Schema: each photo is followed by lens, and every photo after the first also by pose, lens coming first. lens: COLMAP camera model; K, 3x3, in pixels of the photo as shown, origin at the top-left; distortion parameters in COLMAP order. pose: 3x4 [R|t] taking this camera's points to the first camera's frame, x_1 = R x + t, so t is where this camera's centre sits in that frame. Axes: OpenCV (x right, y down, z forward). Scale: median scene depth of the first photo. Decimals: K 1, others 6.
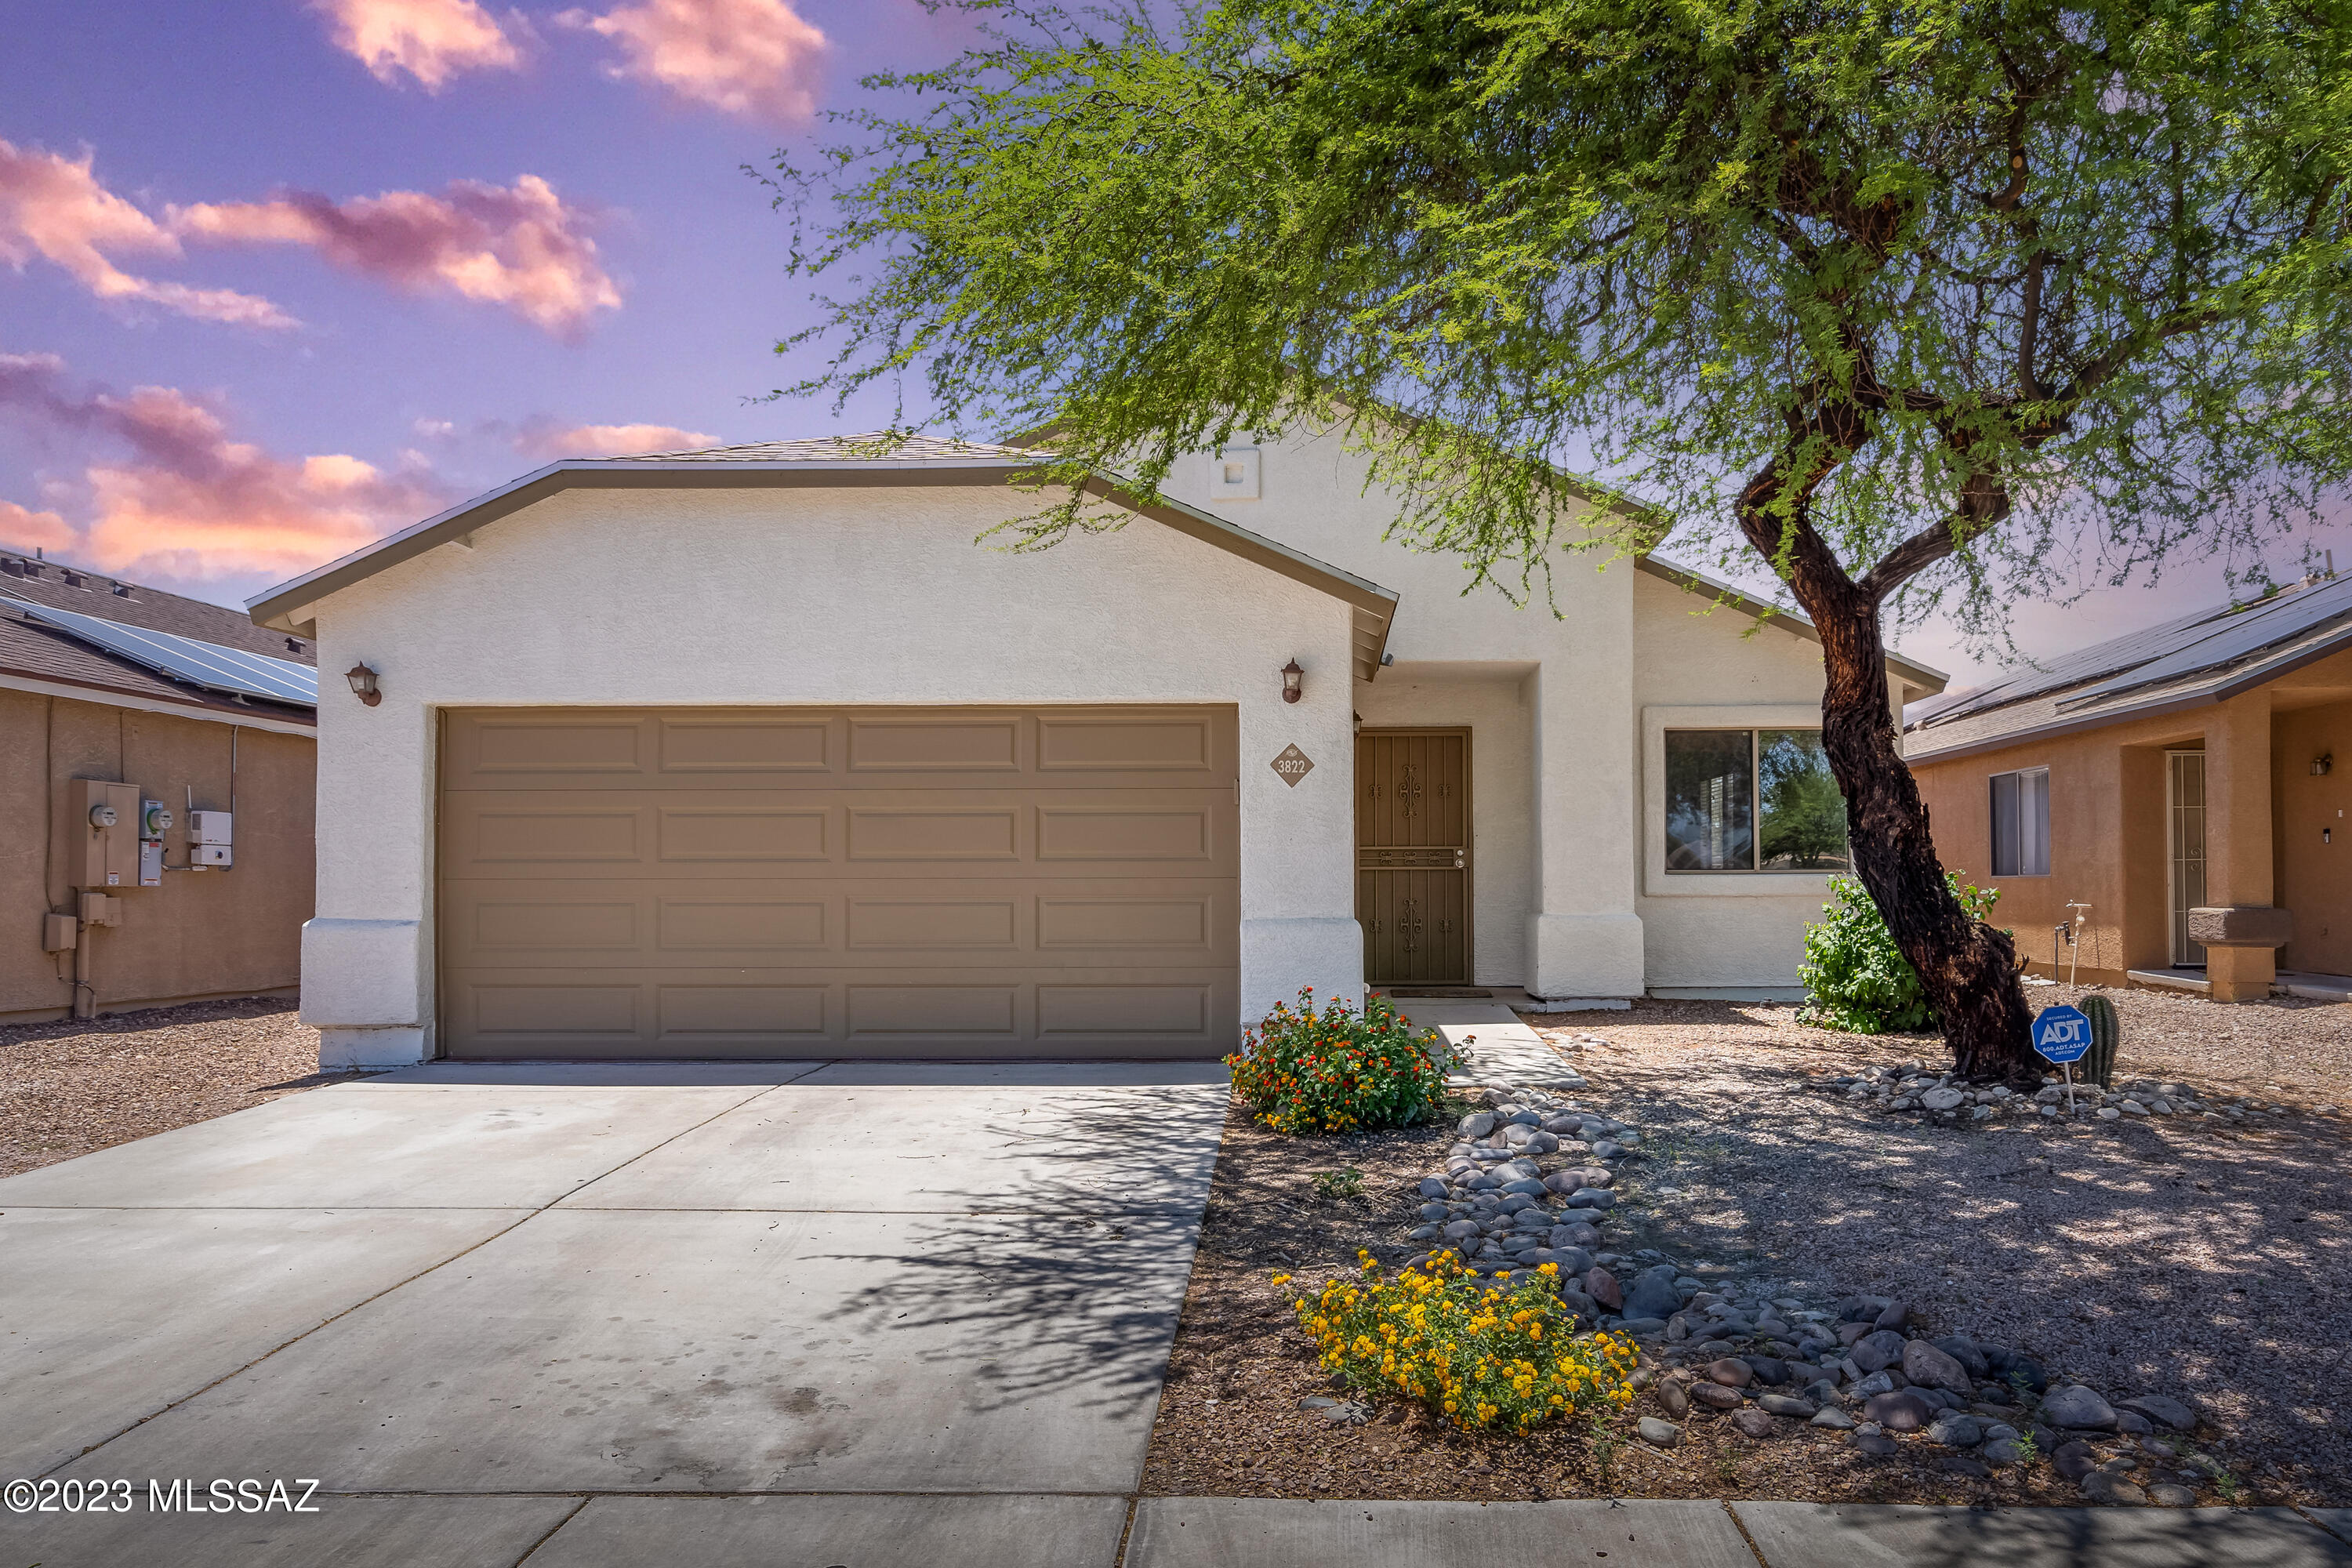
lens RADIAL K [[1560.7, 0, 1238.4], [0, 1560.7, 864.4], [0, 0, 1]] dist [-0.000193, 0.000166]
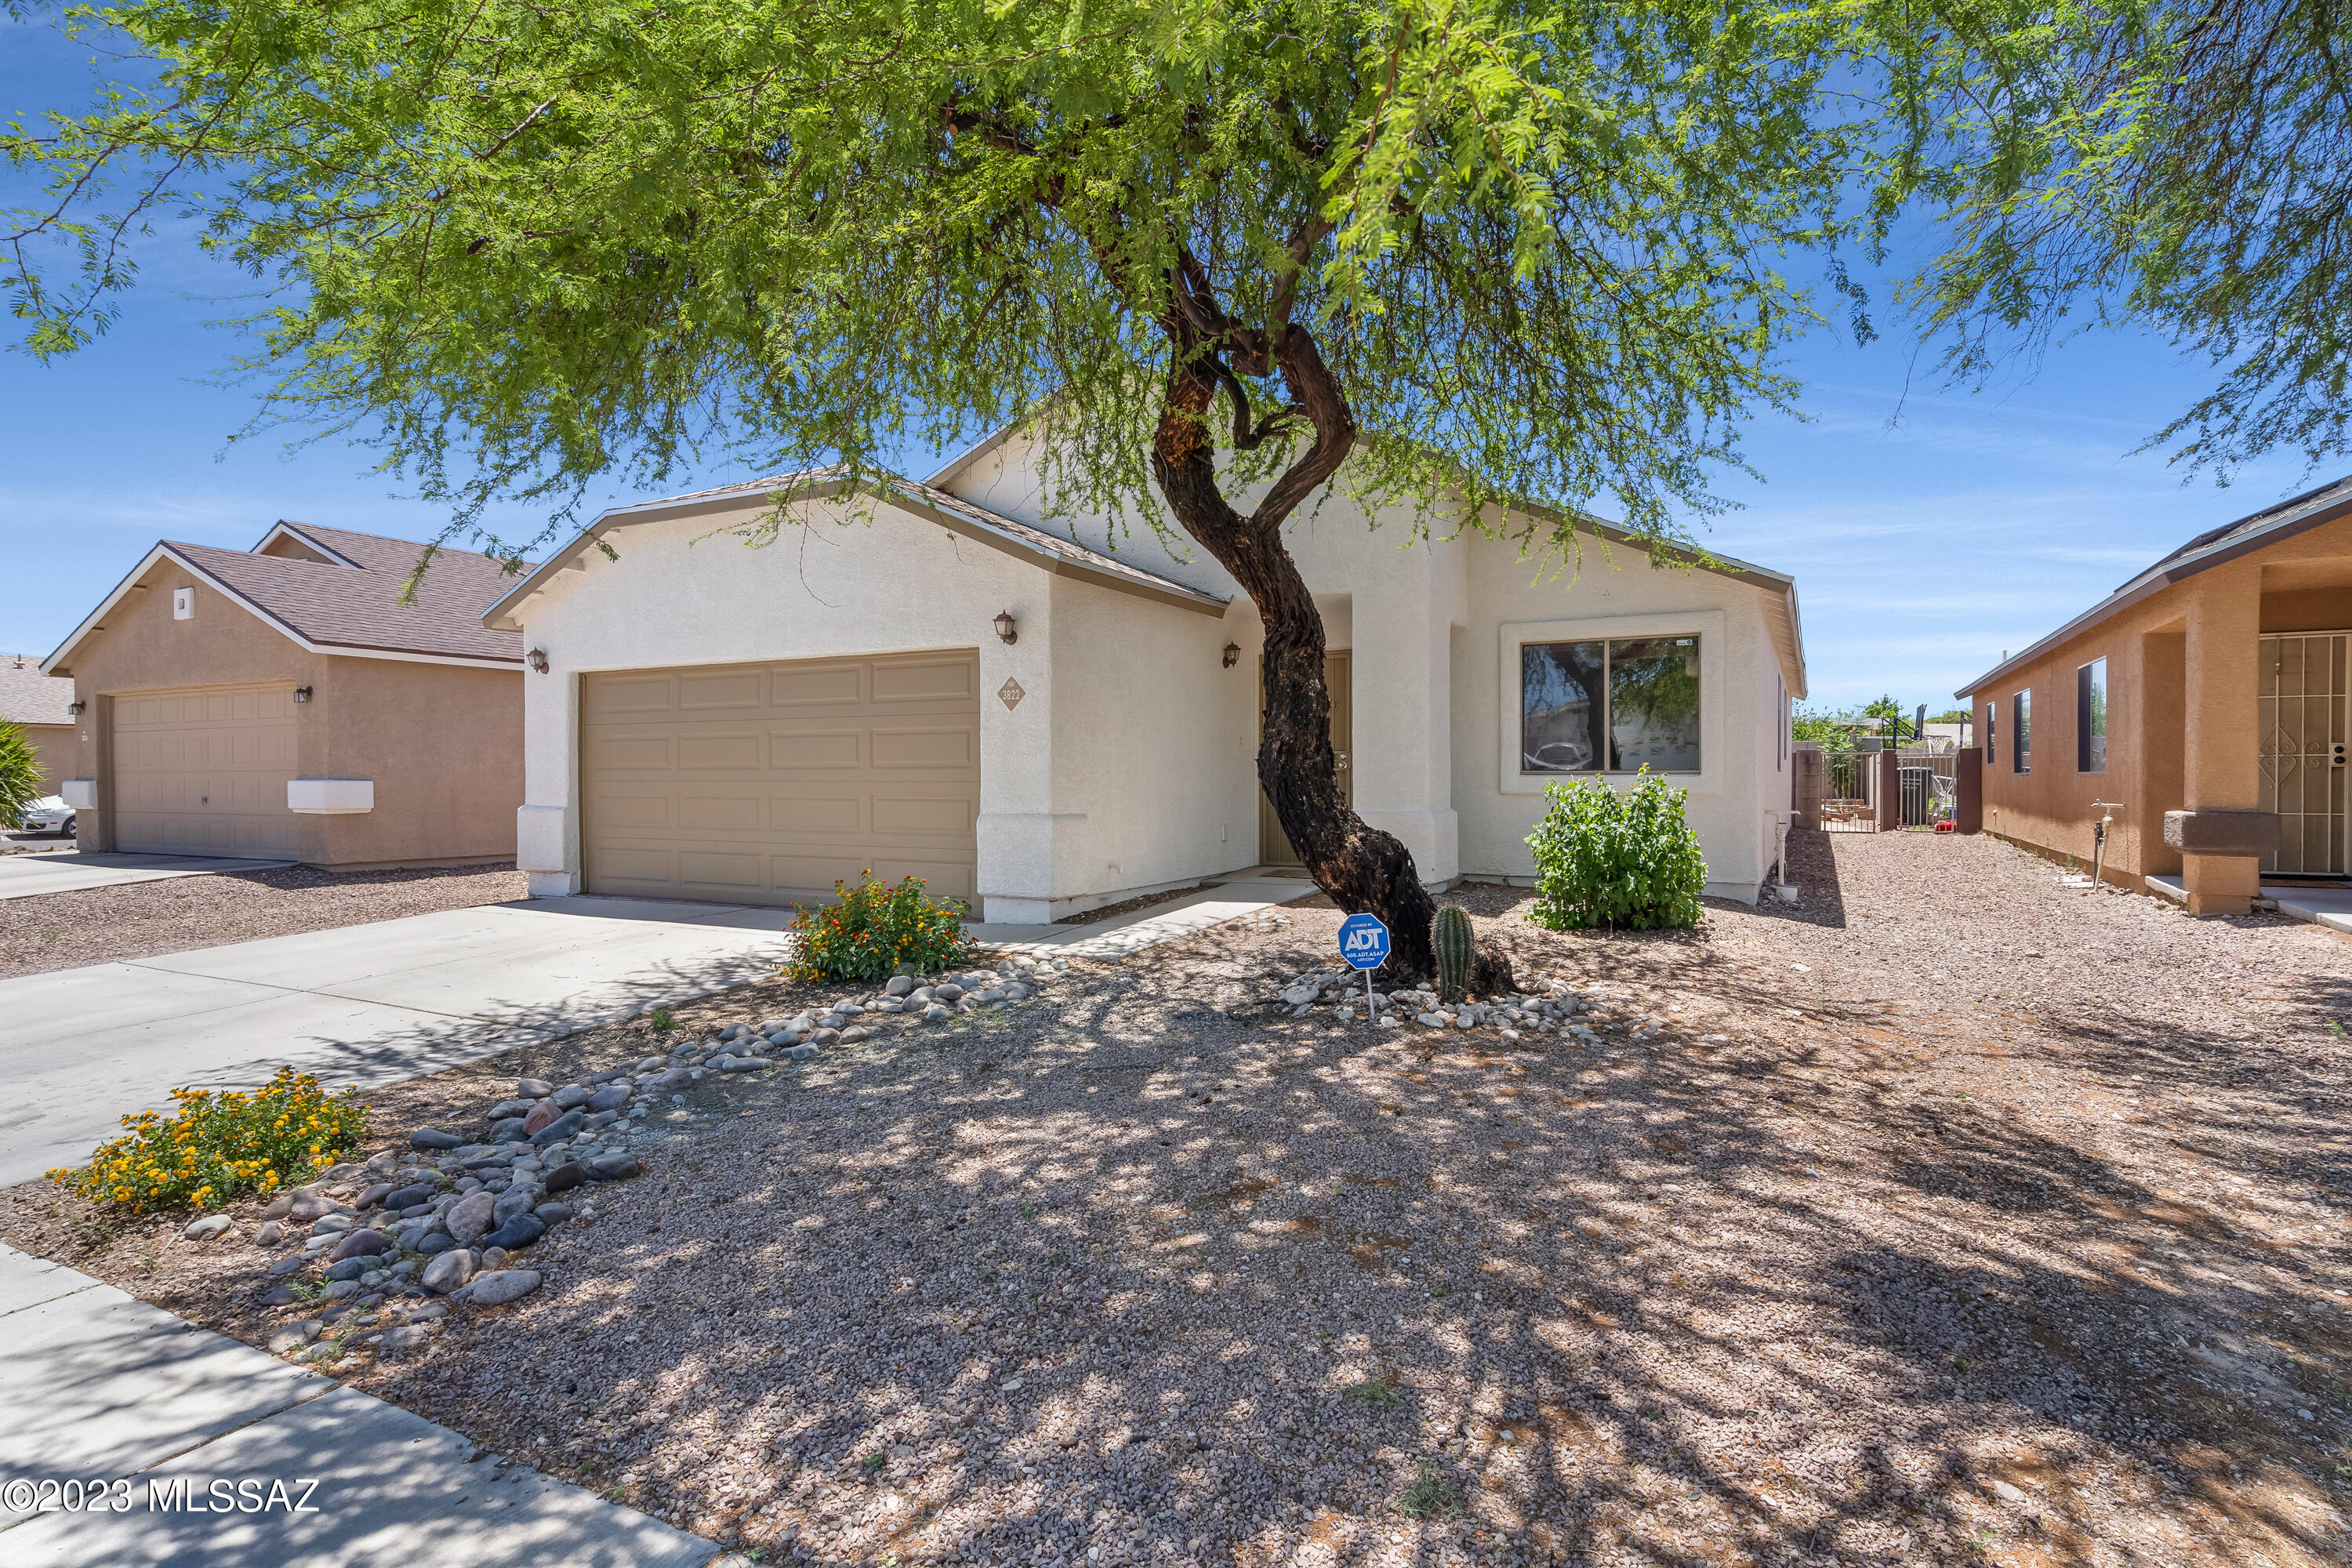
lens RADIAL K [[1184.4, 0, 1181.0], [0, 1184.4, 783.1], [0, 0, 1]] dist [0.005449, 0.000848]
pose [[0.895573, 0.002786, -0.444906, 0.579638], [0.007875, 0.999724, 0.022111, -0.010454], [0.444845, -0.023306, 0.895304, 0.189571]]
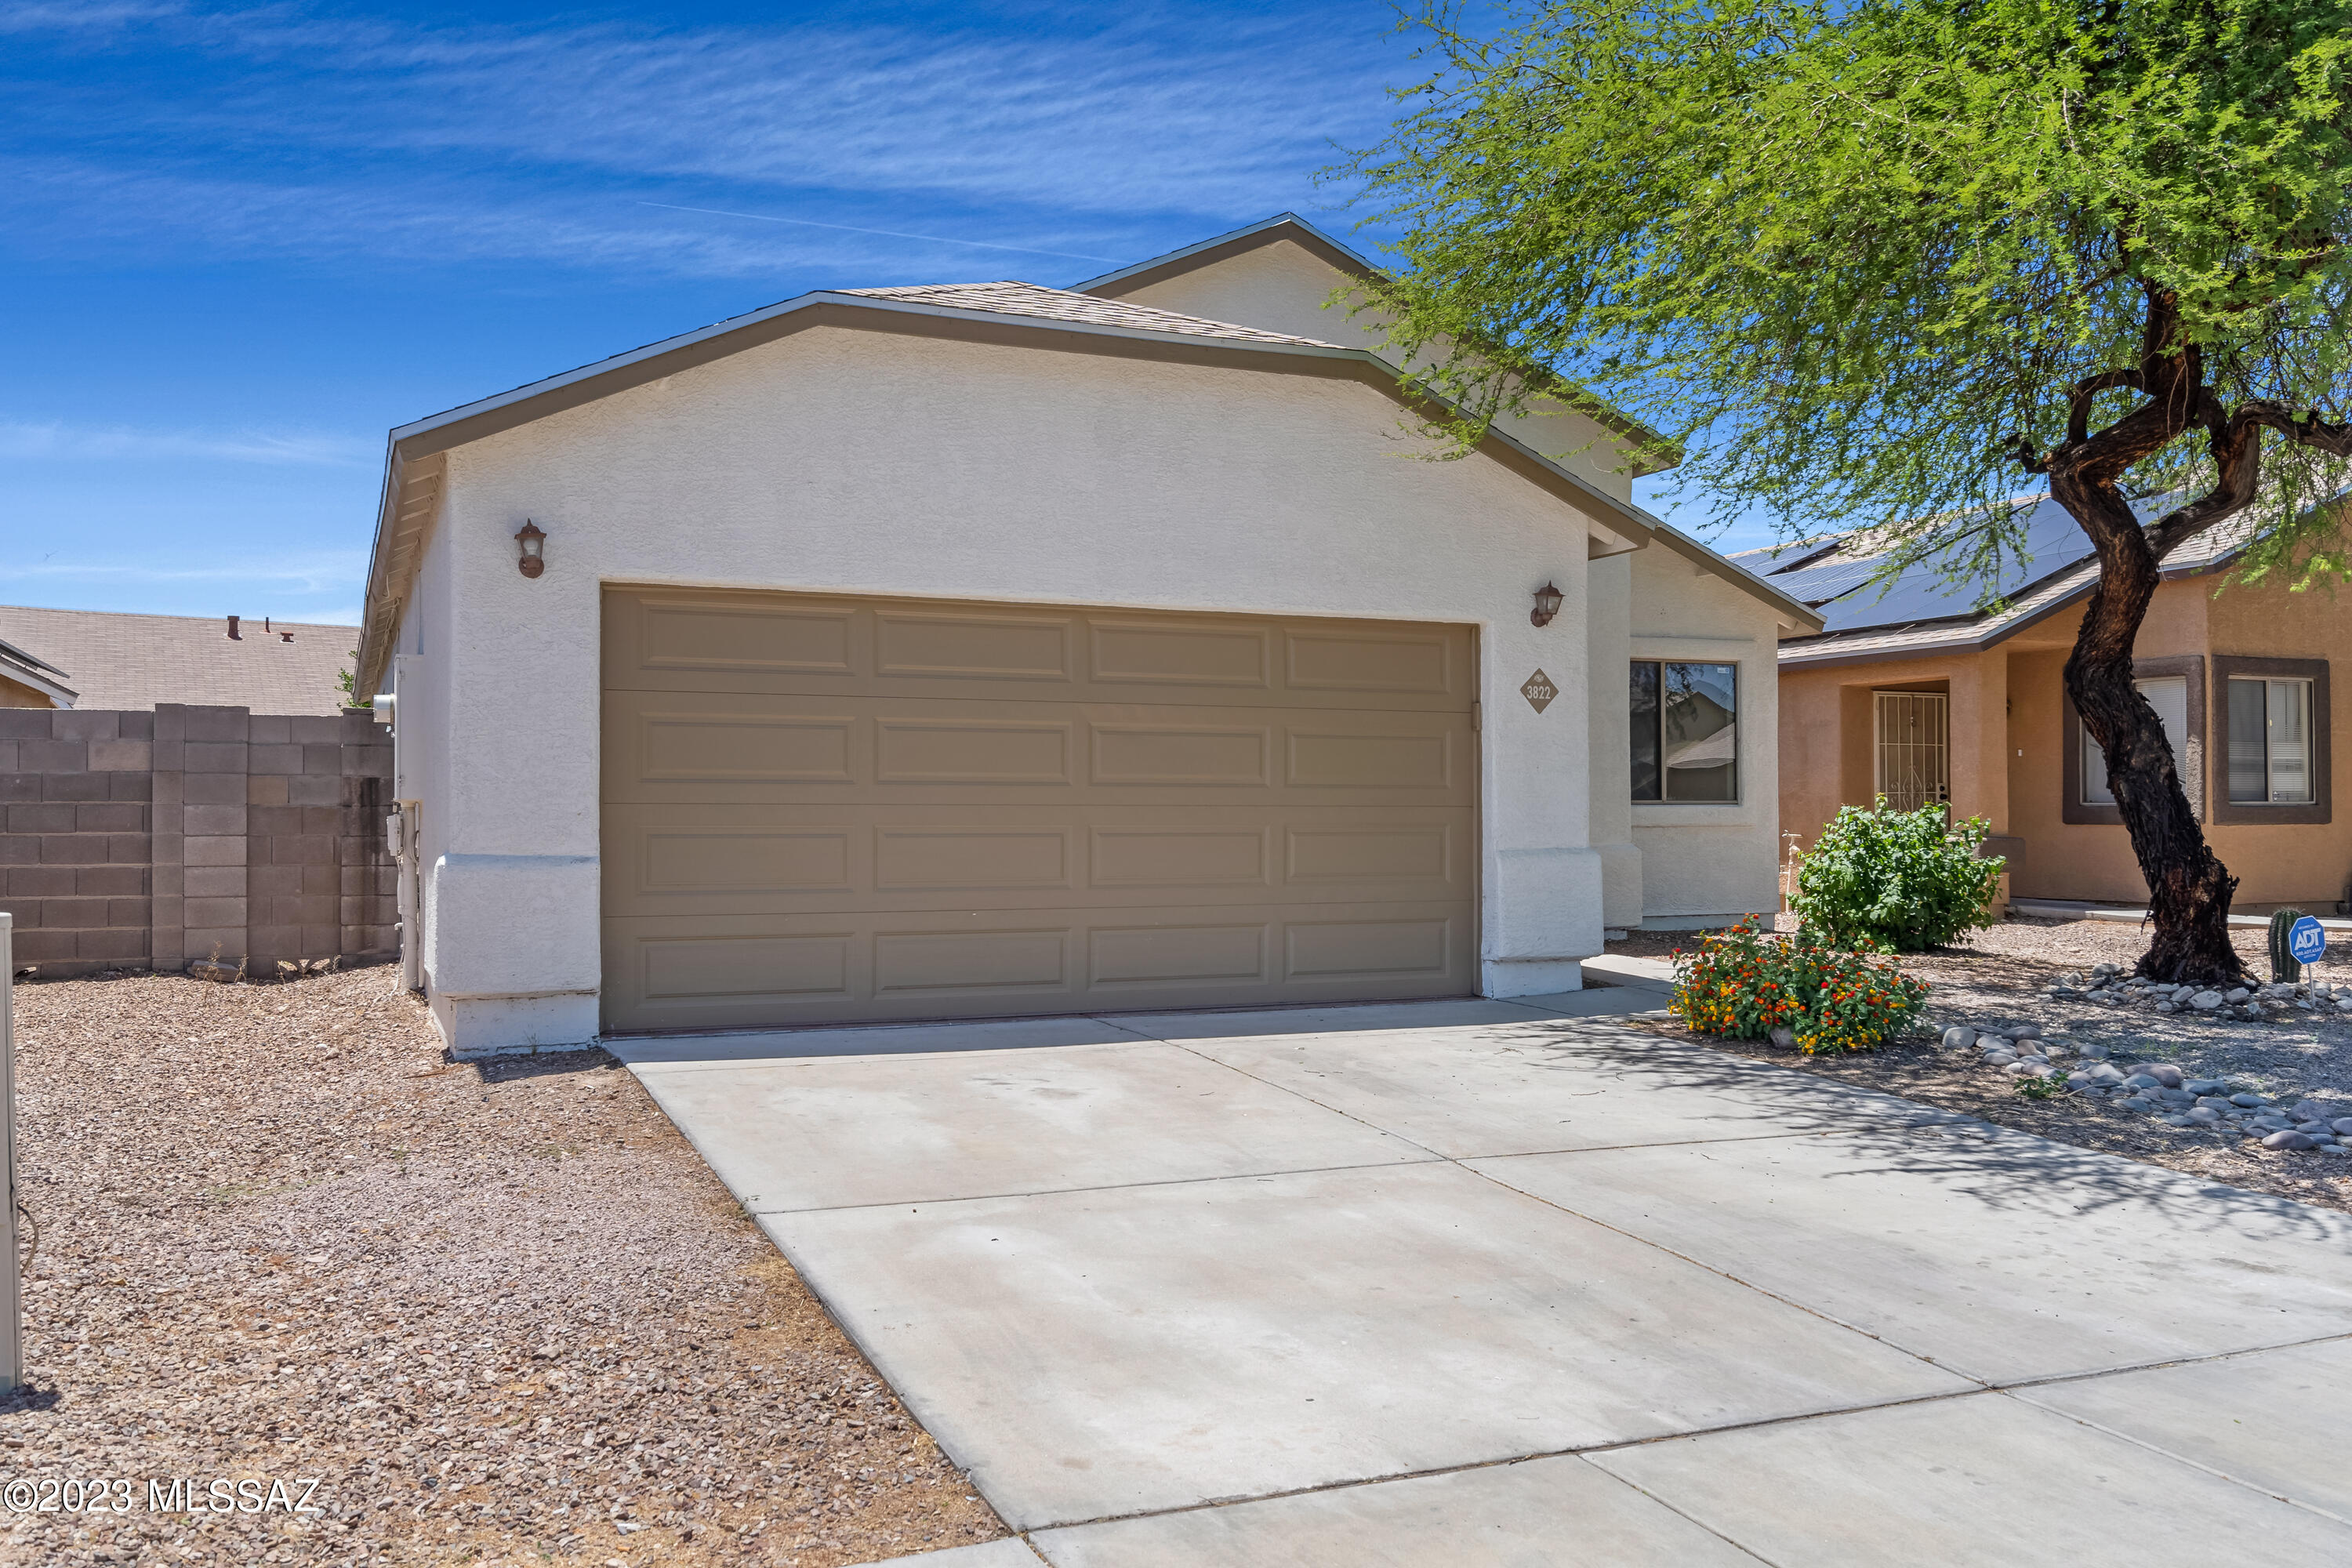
lens RADIAL K [[1908.5, 0, 1172.9], [0, 1908.5, 790.5], [0, 0, 1]] dist [0.004171, 0.000940]
pose [[0.910219, 0.008381, 0.414042, -0.652188], [-0.008970, 0.999960, -0.000522, 0.000924], [-0.414030, -0.003239, 0.910257, 0.013822]]
